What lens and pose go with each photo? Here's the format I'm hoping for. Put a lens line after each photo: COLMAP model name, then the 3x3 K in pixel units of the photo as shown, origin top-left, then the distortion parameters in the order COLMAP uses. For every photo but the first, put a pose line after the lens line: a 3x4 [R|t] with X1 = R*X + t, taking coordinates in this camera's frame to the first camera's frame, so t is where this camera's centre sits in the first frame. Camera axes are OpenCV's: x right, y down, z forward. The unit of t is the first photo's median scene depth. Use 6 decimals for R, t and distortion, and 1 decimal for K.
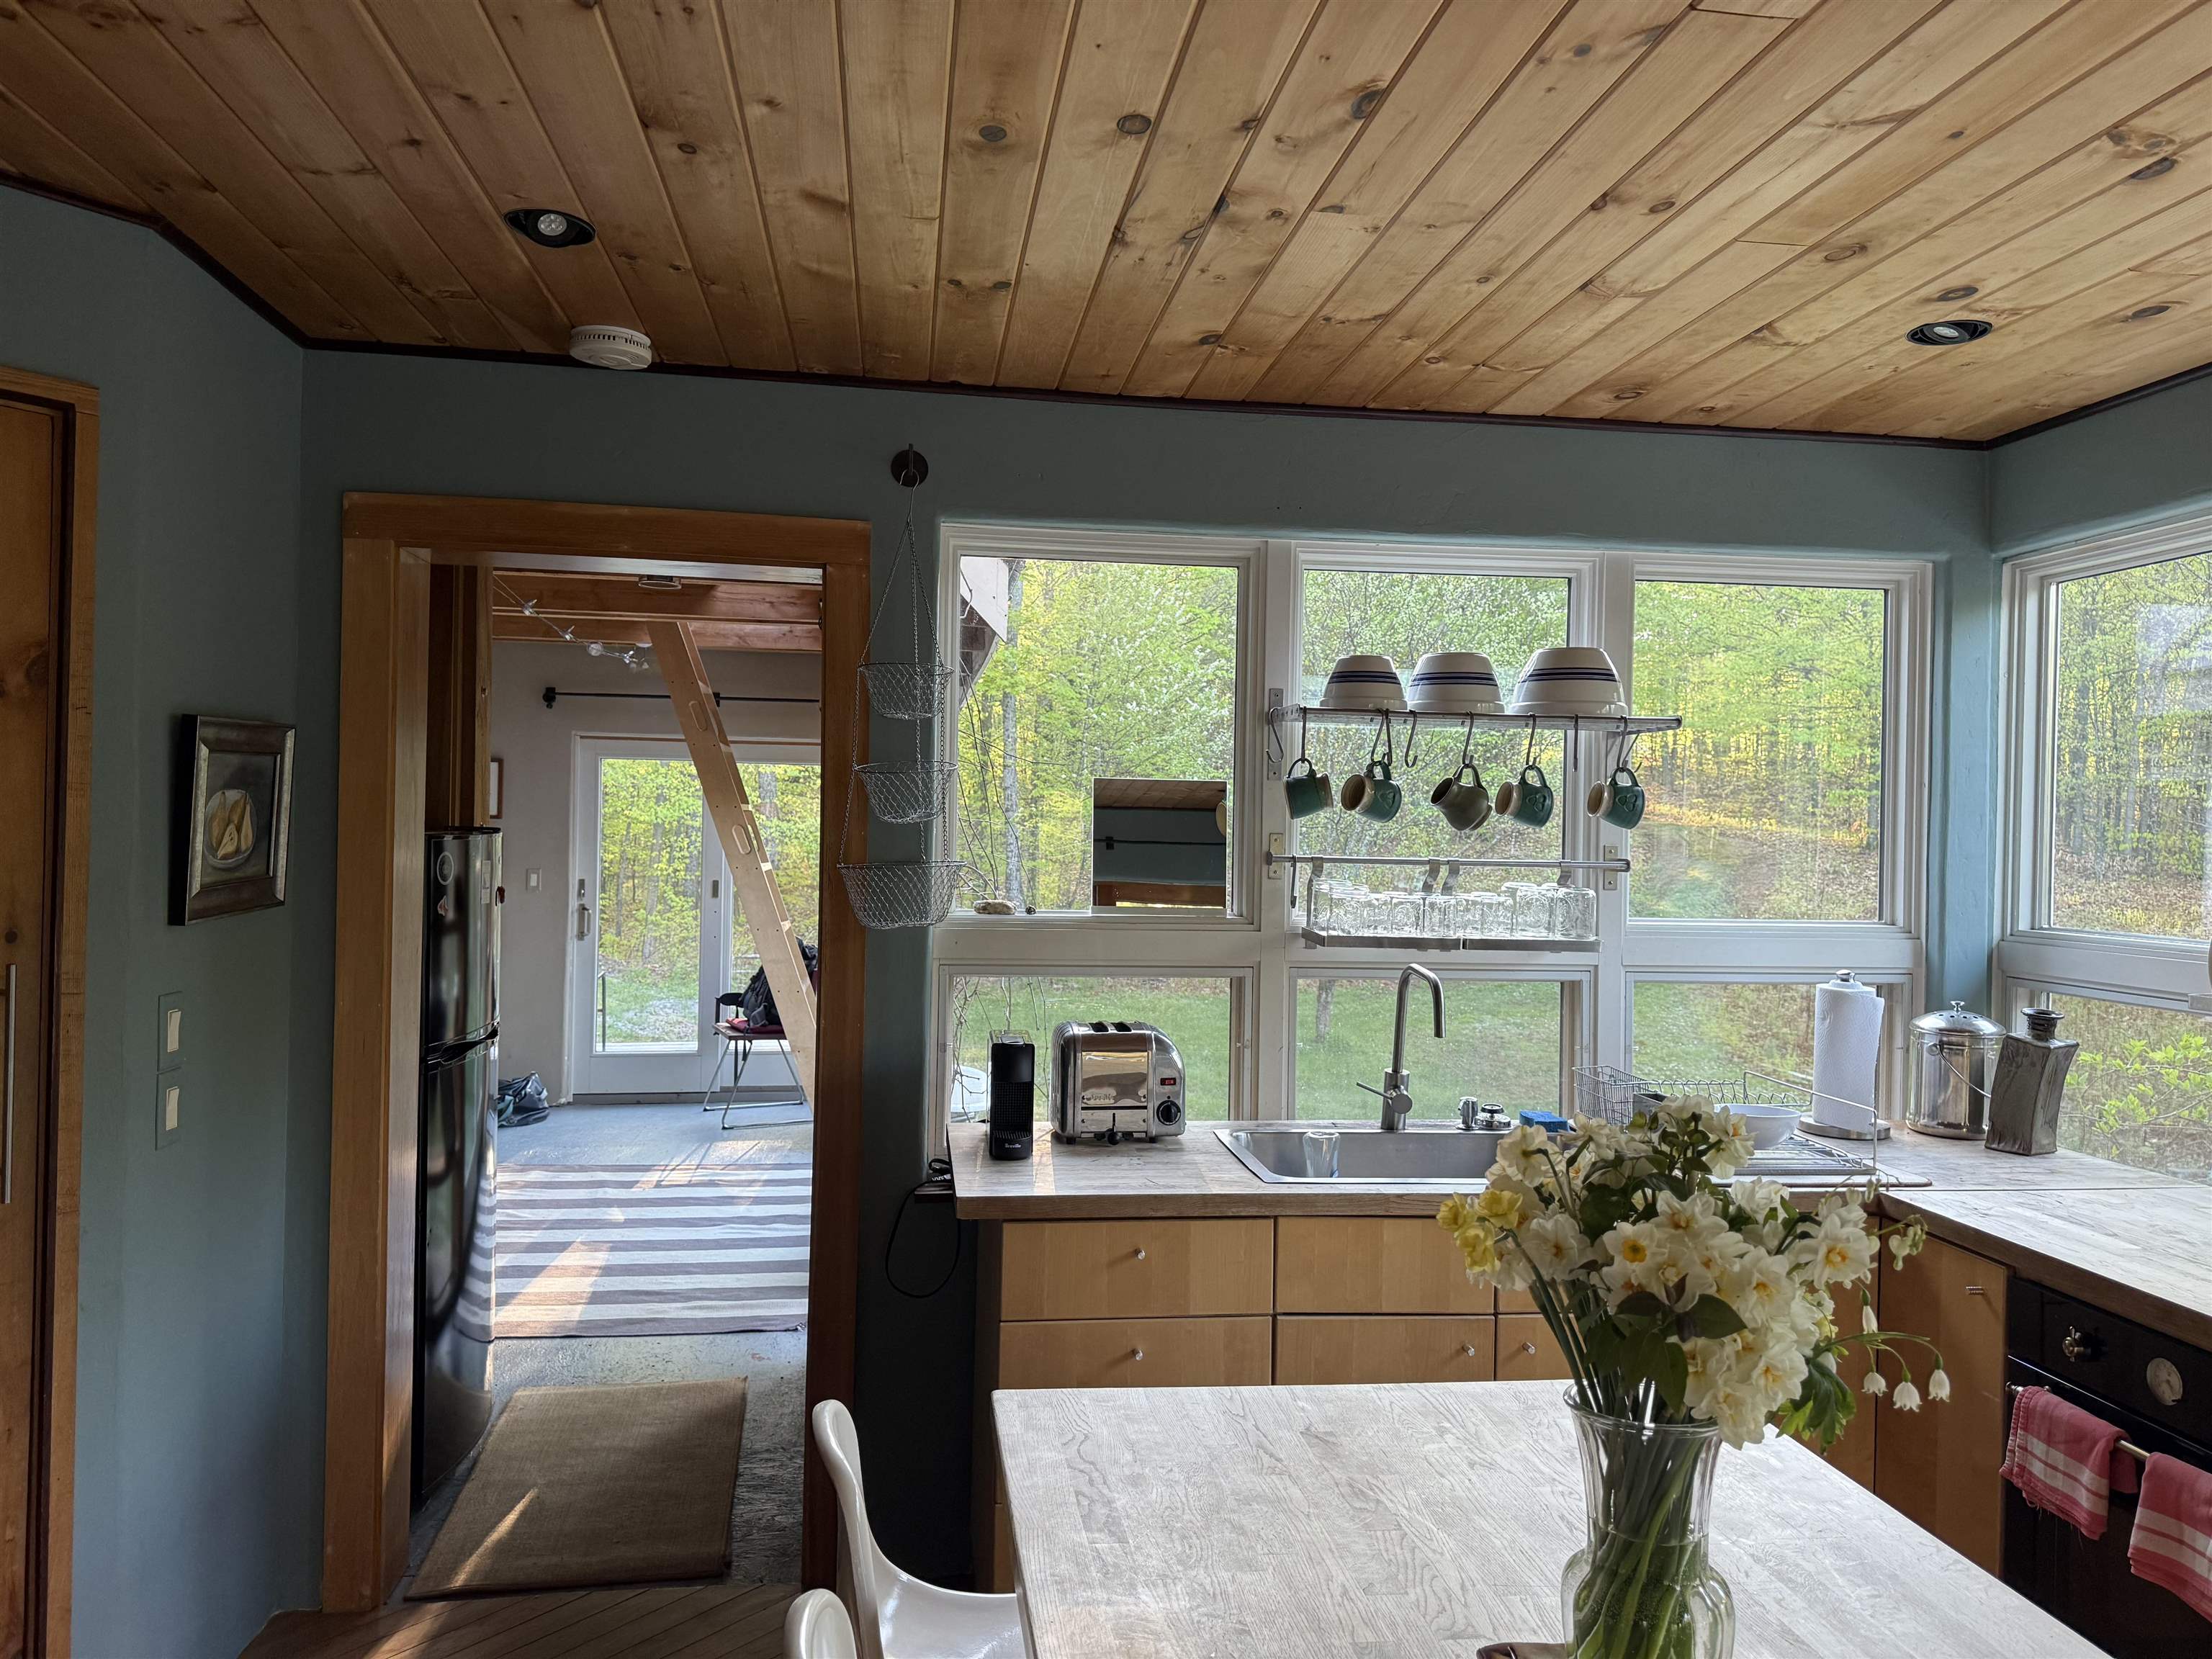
lens RADIAL K [[1550.0, 0, 1107.7], [0, 1550.0, 824.9], [0, 0, 1]] dist [0.081900, -0.097661]
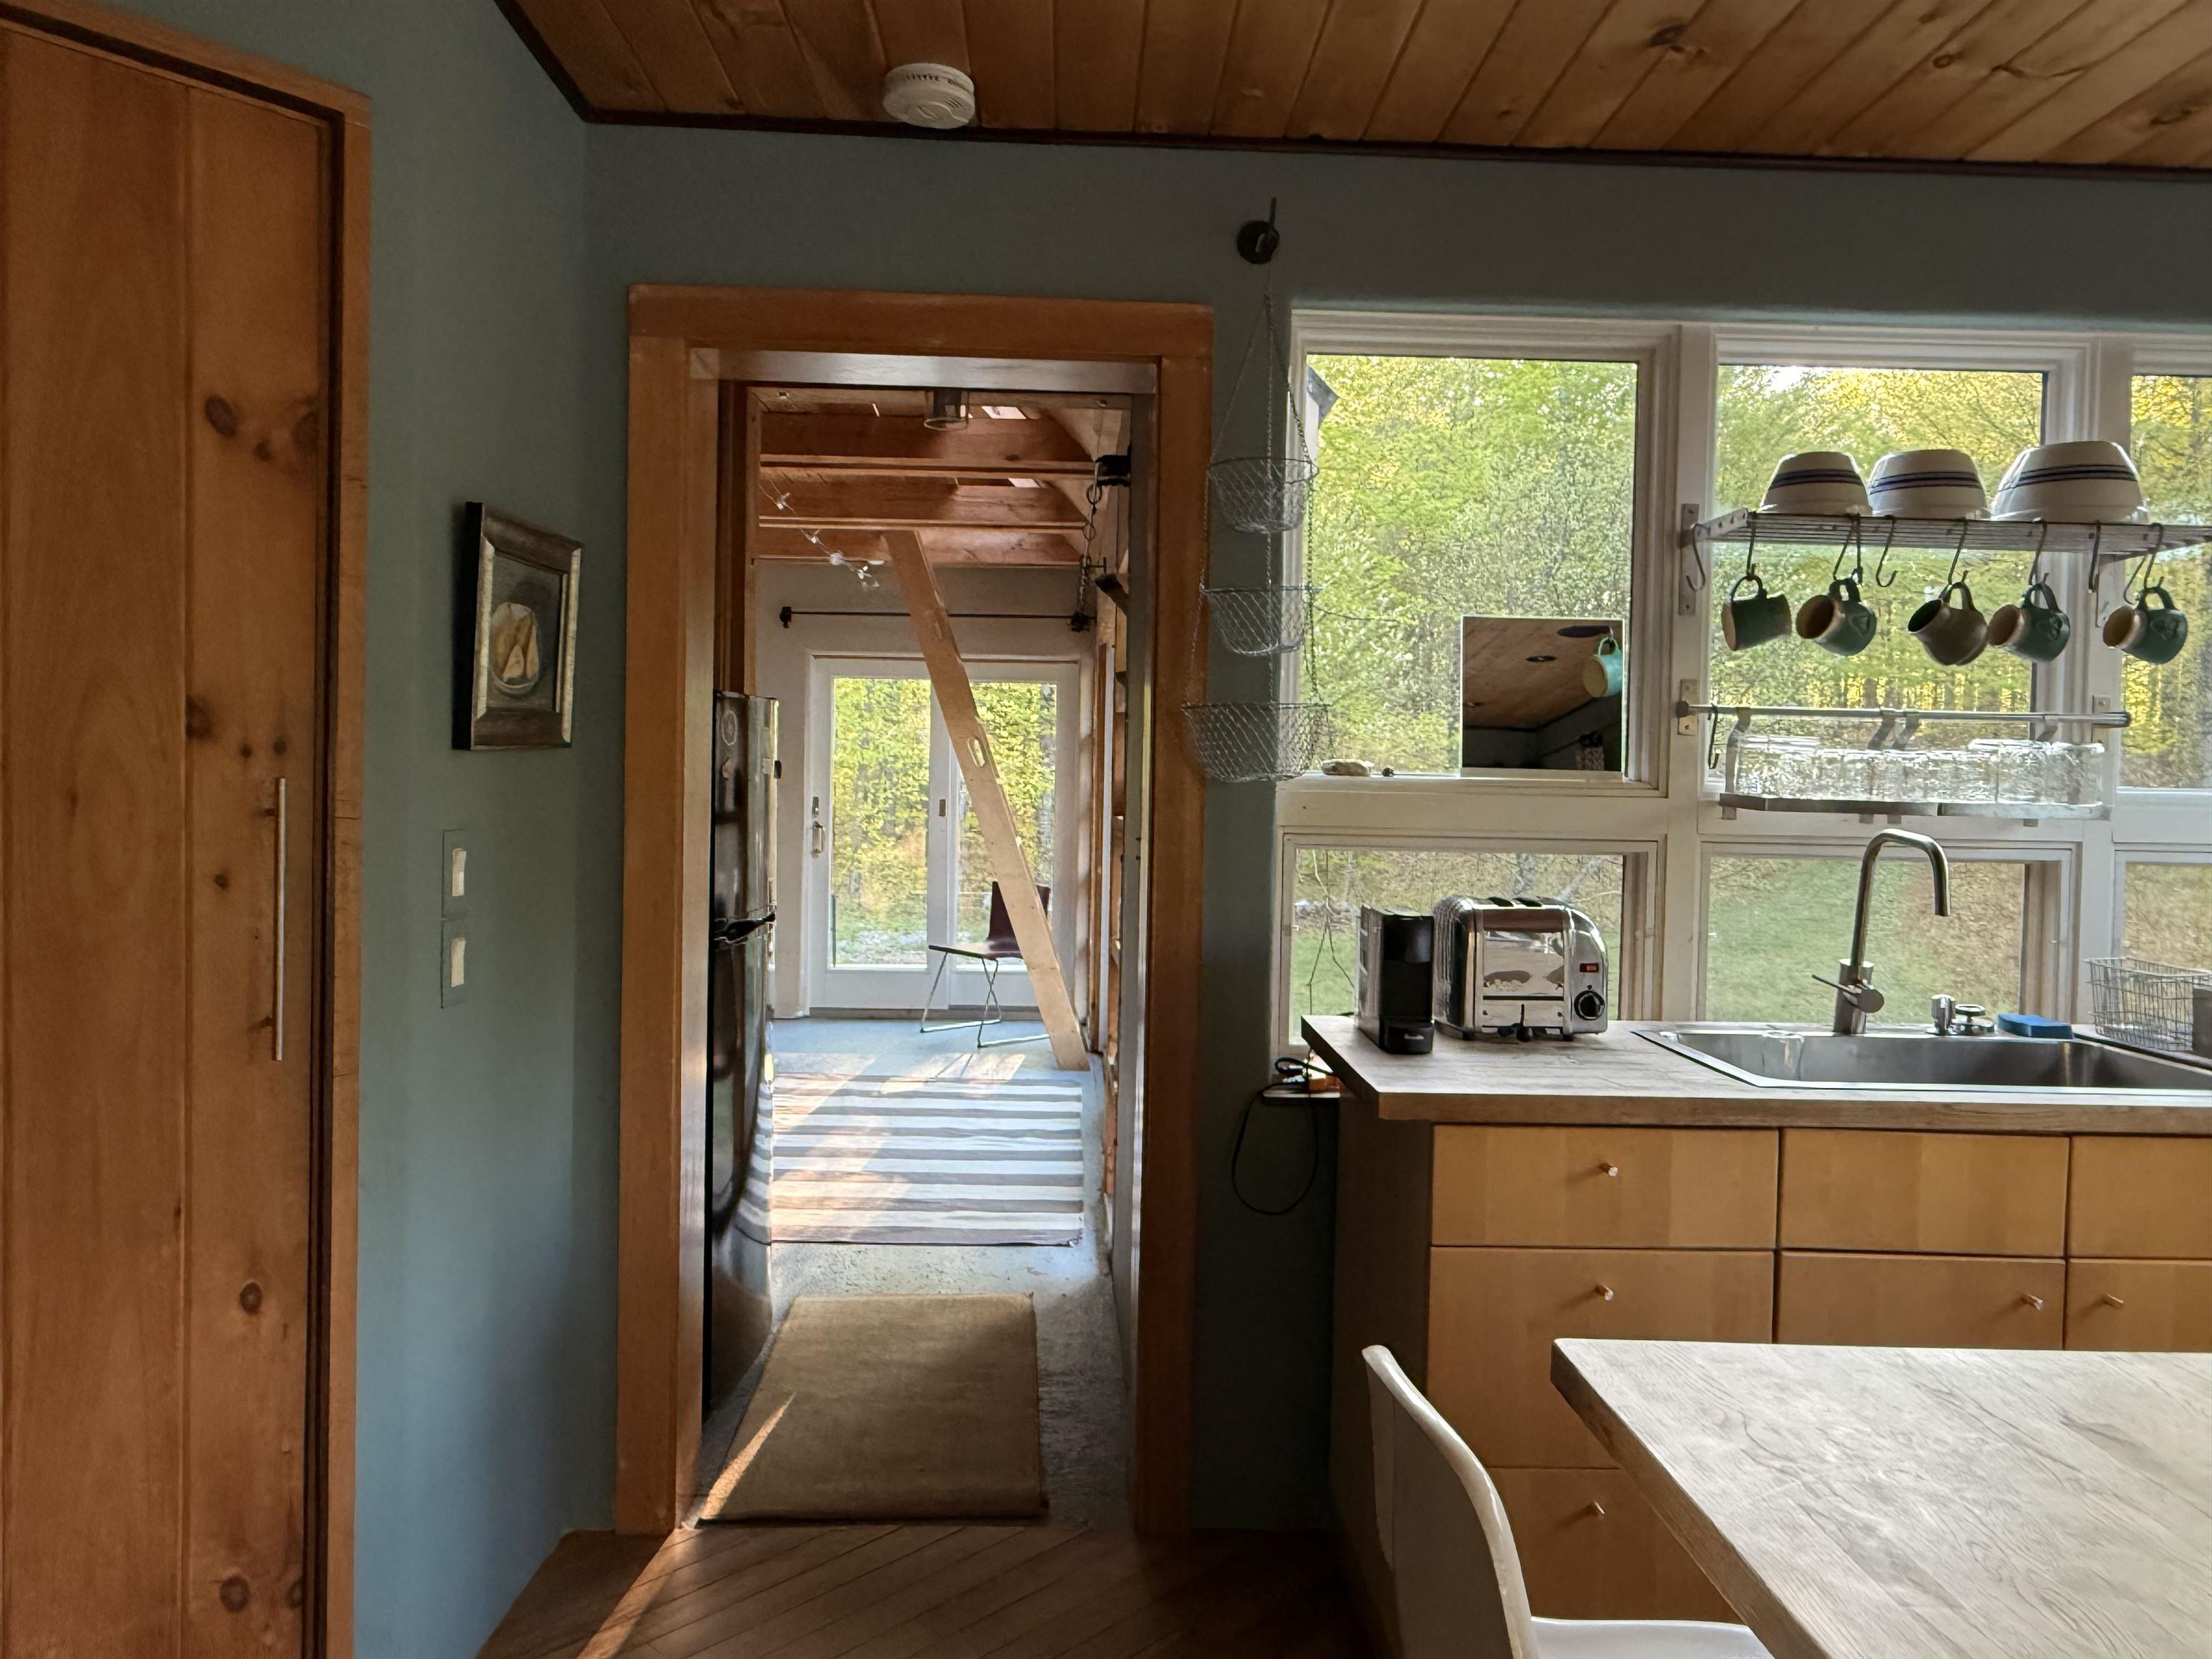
lens RADIAL K [[1472.3, 0, 1101.2], [0, 1472.3, 819.5], [0, 0, 1]] dist [-0.001714, -0.001503]
pose [[0.993769, 0.005148, -0.111338, -0.122803], [-0.002264, 0.999659, 0.026018, 0.064026], [0.111434, -0.025603, 0.993442, 0.190833]]
